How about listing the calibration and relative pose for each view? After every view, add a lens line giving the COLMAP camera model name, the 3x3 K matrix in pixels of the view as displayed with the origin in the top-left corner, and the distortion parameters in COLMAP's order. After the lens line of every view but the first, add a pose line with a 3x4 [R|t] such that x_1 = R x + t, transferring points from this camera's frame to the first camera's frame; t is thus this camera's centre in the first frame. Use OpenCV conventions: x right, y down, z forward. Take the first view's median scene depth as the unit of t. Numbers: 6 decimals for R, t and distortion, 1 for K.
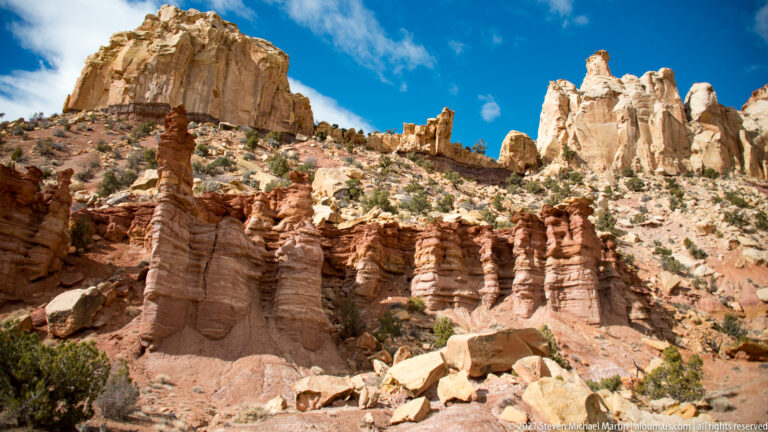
lens RADIAL K [[624.6, 0, 384.5], [0, 624.6, 183.8], [0, 0, 1]] dist [-0.106474, 0.009466]
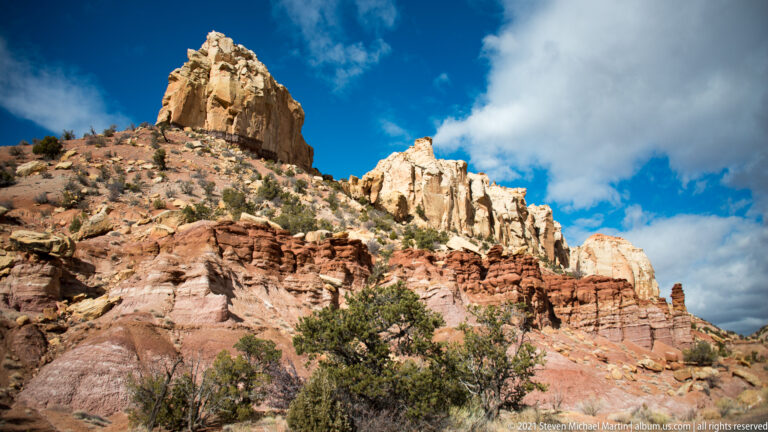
lens RADIAL K [[624.6, 0, 384.5], [0, 624.6, 183.8], [0, 0, 1]] dist [-0.106474, 0.009466]
pose [[0.749788, 0.182887, 0.635902, -0.667122], [-0.205913, 0.977815, -0.038431, -0.037080], [-0.628823, -0.102125, 0.770813, -0.069515]]
